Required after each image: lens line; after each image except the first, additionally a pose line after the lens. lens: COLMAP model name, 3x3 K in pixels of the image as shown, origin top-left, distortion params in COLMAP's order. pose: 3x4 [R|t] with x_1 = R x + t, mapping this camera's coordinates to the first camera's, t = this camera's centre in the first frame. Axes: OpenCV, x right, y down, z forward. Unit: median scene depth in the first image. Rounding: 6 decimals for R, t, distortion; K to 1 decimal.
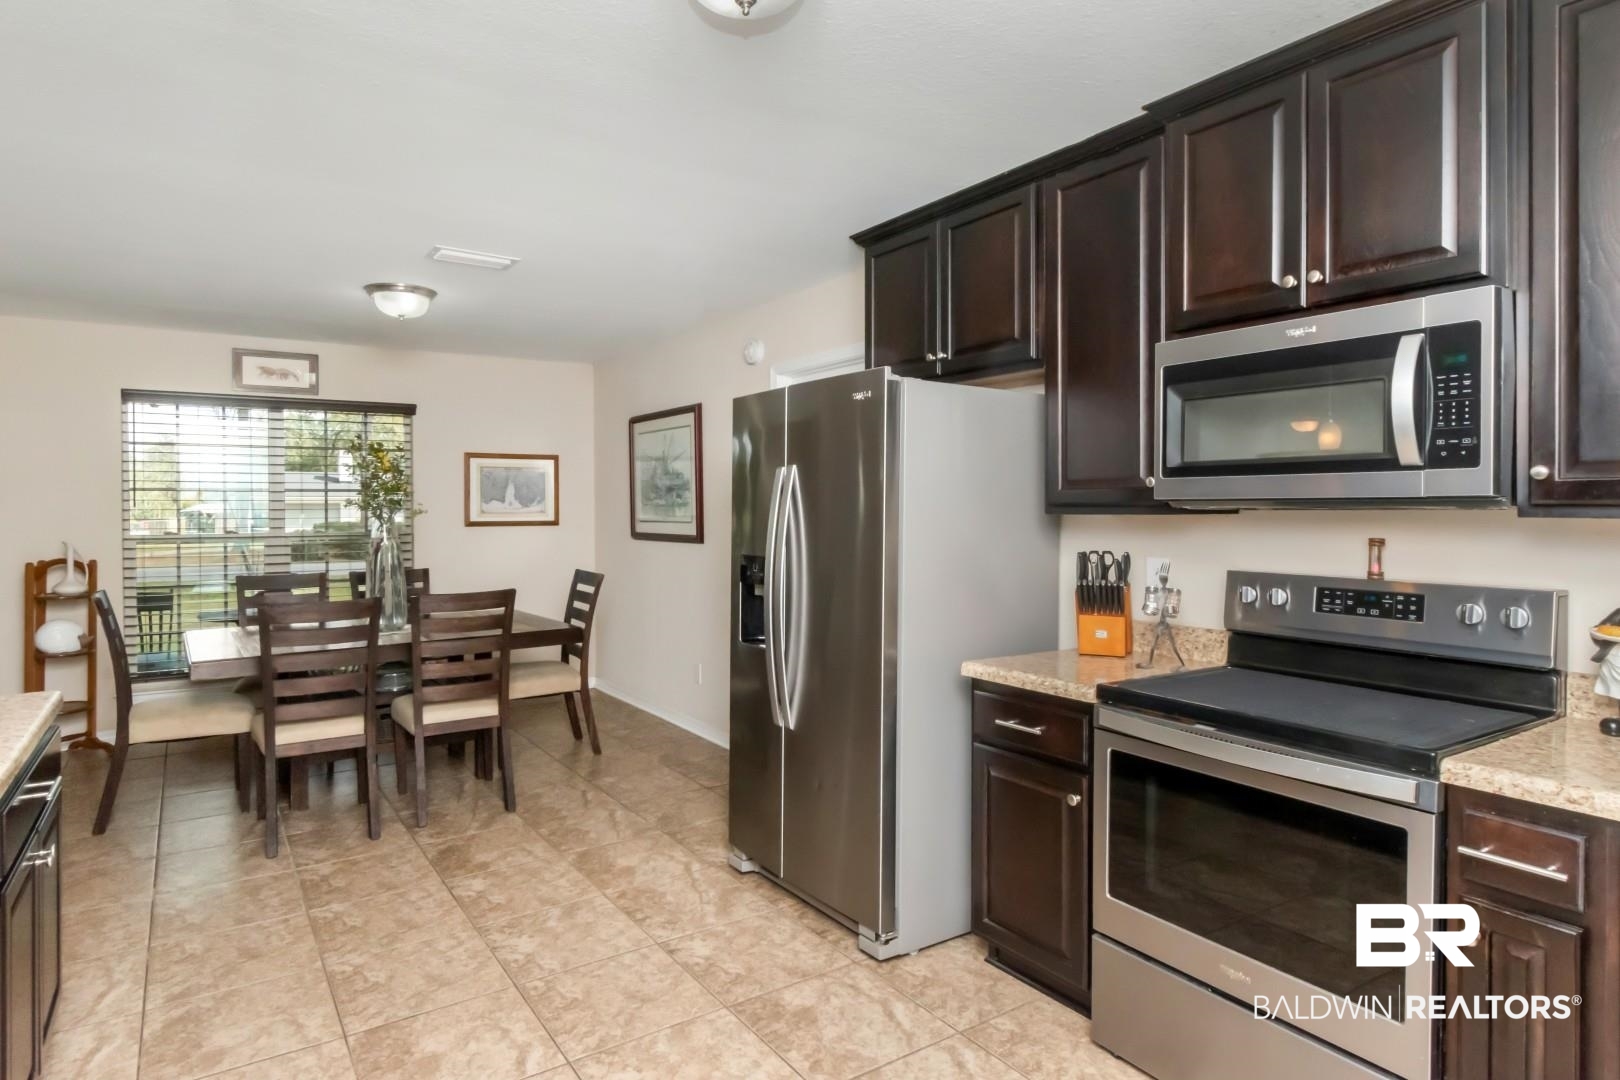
lens RADIAL K [[908.0, 0, 804.1], [0, 908.0, 531.4], [0, 0, 1]] dist [-0.008691, -0.001038]
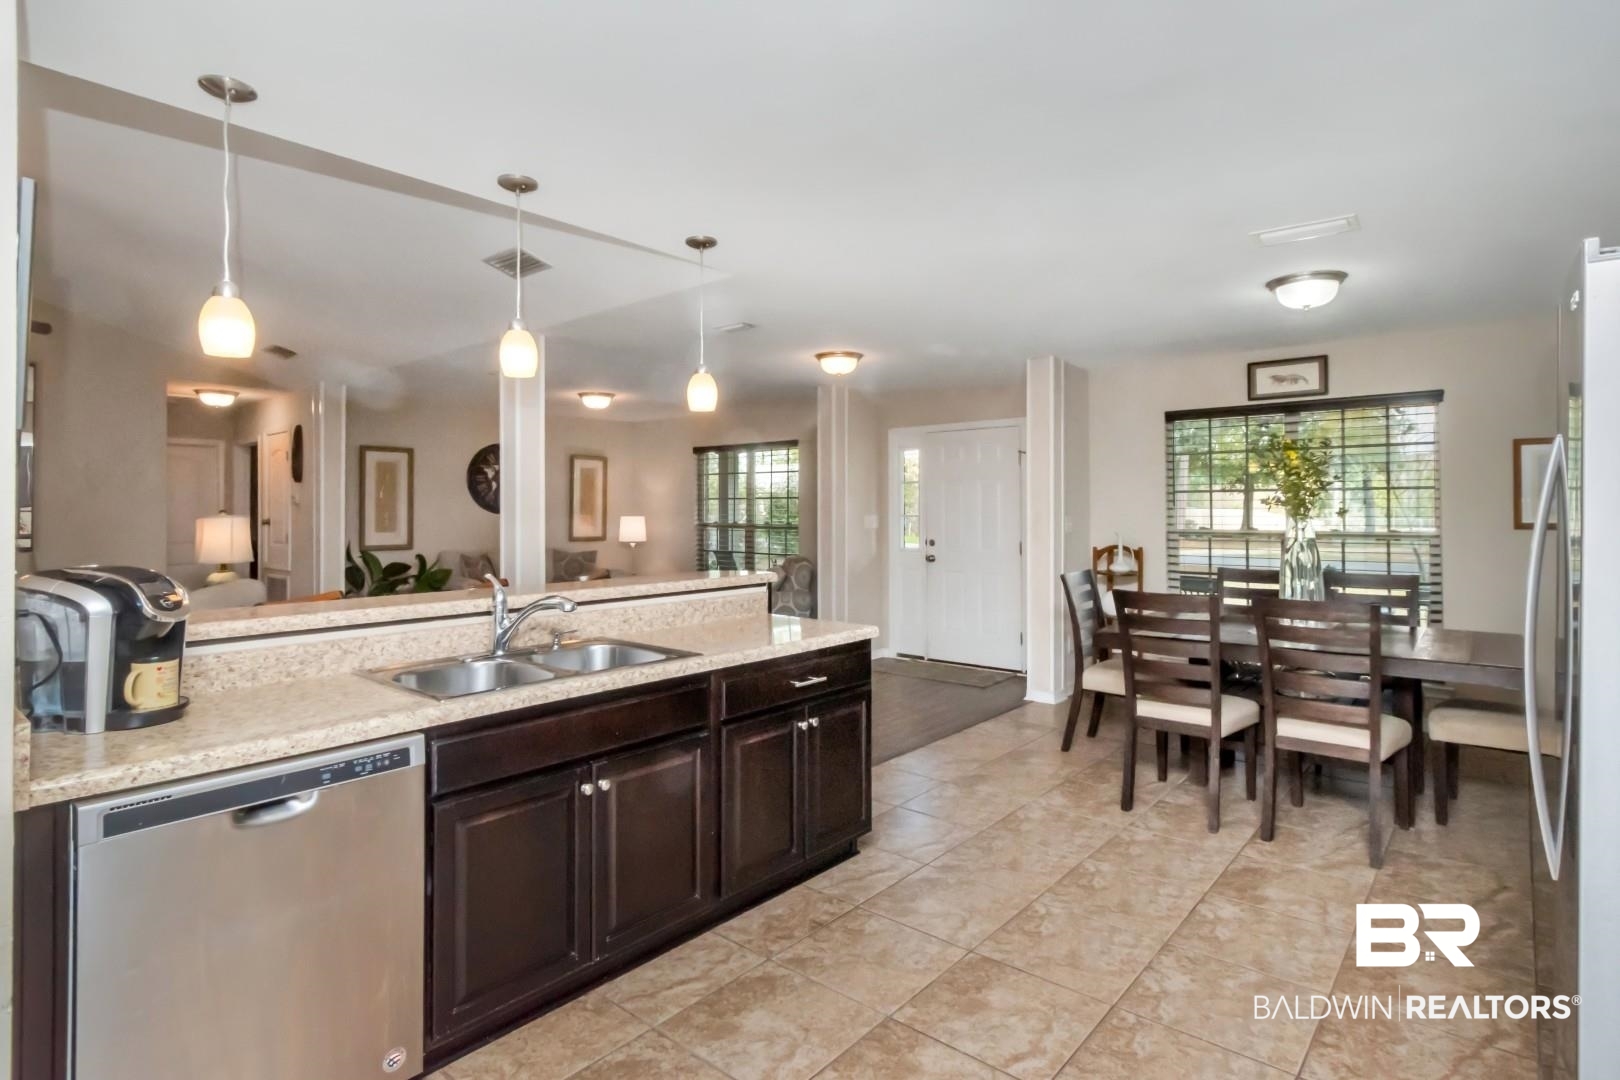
lens RADIAL K [[827.4, 0, 815.3], [0, 827.4, 537.2], [0, 0, 1]] dist [-0.002006, -0.002894]
pose [[0.254969, 0.036656, -0.966254, 0.340465], [-0.018751, 0.999281, 0.032961, -0.019672], [0.966767, 0.009714, 0.255473, 0.353853]]
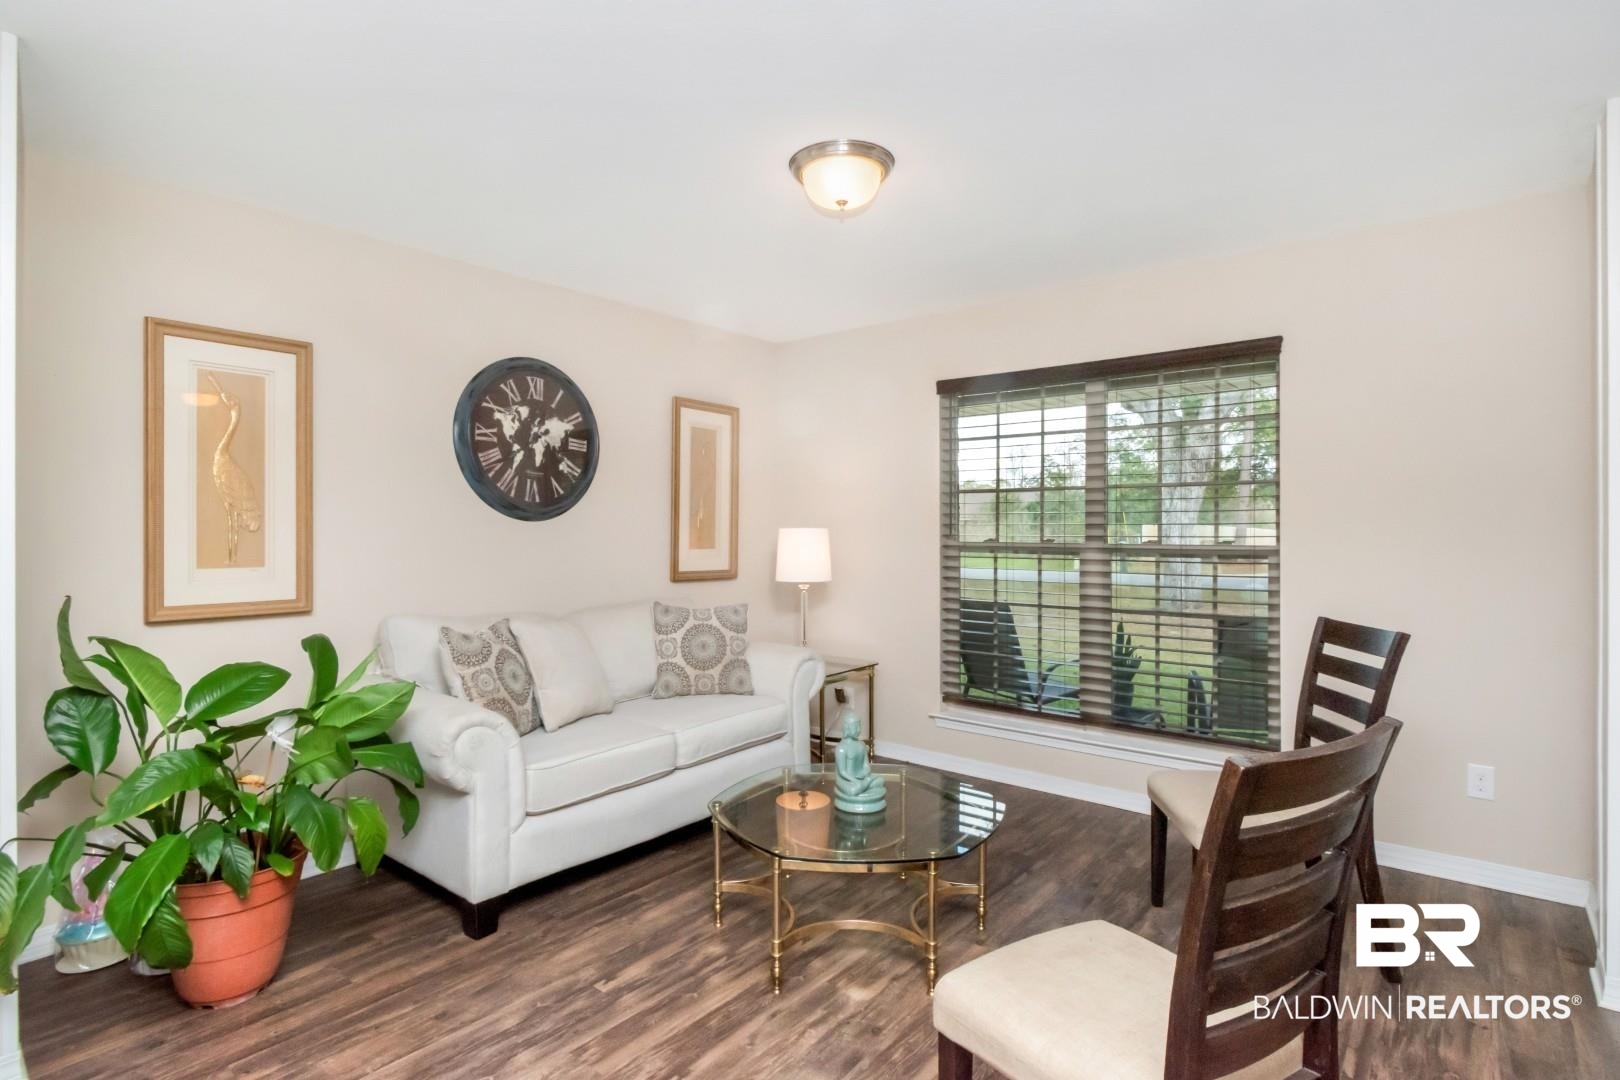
lens RADIAL K [[827.4, 0, 812.5], [0, 827.4, 531.5], [0, 0, 1]] dist [-0.002006, -0.002894]
pose [[0.294589, 0.005497, -0.955608, -1.373032], [-0.014349, 0.999896, 0.001328, 0.021630], [0.955516, 0.013321, 0.294637, 0.076792]]
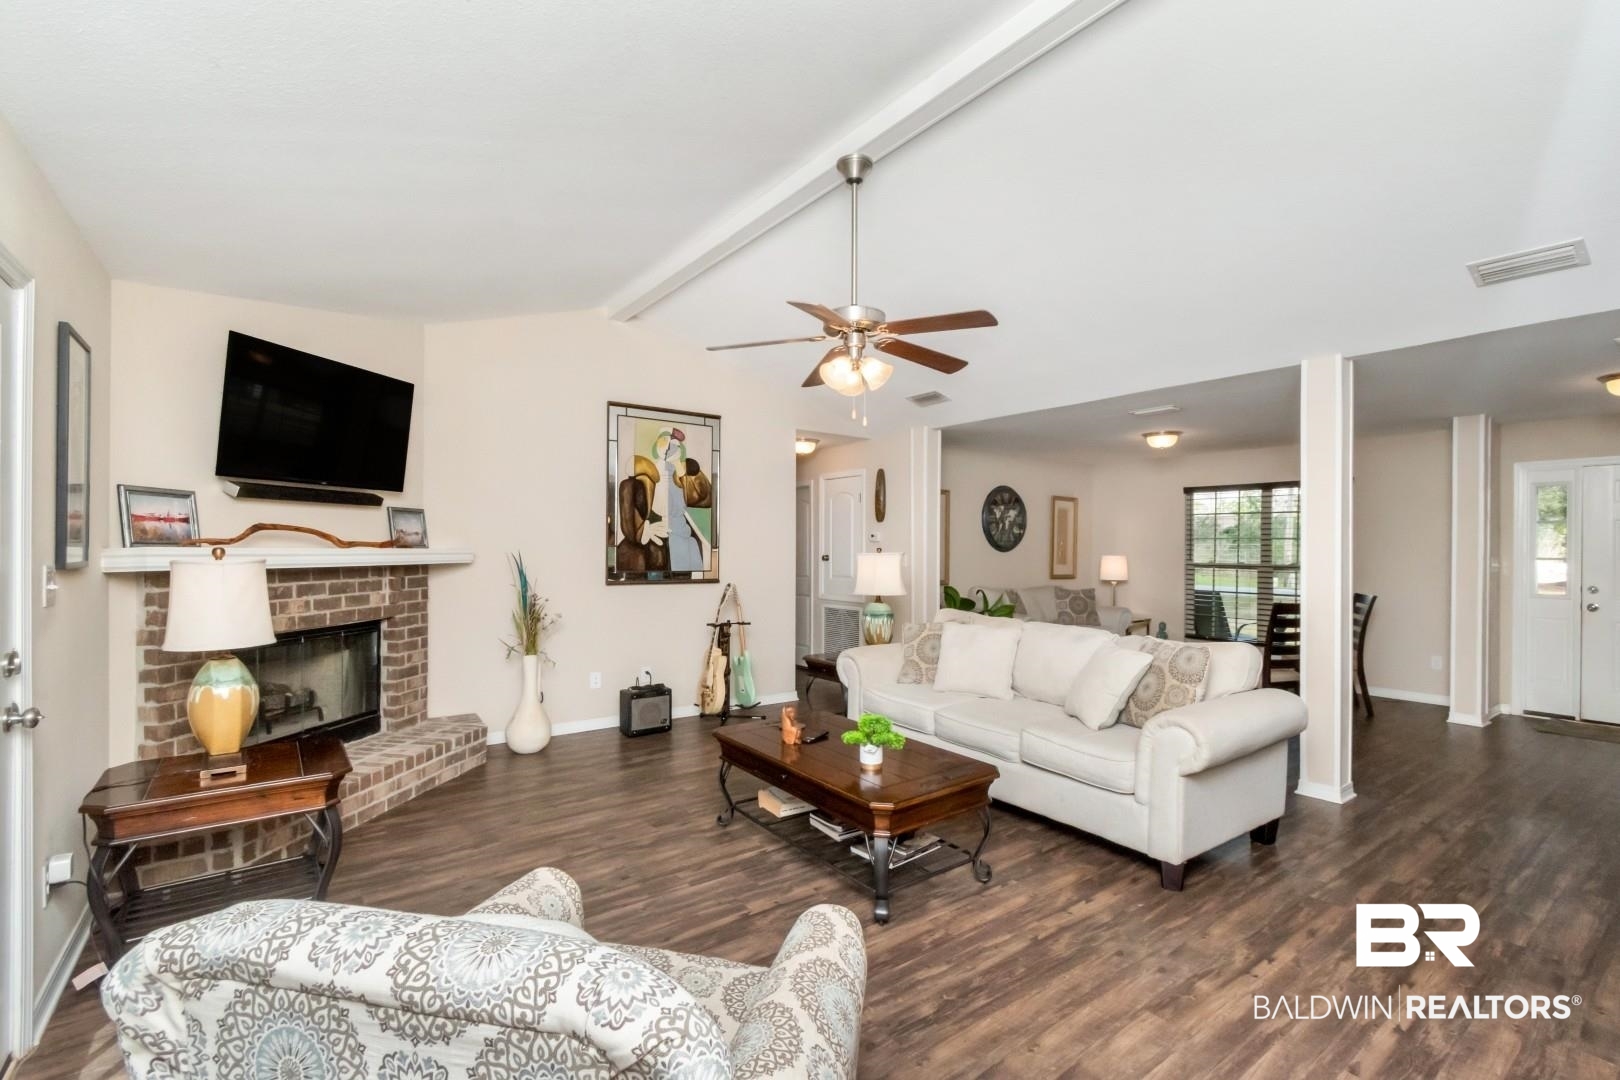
lens RADIAL K [[731.9, 0, 807.3], [0, 731.9, 540.8], [0, 0, 1]] dist [0.000392, -0.000532]
pose [[0.024966, -0.004640, -0.999678, -0.042938], [-0.026356, 0.999639, -0.005298, 0.006455], [0.999341, 0.026480, 0.024835, -0.728375]]
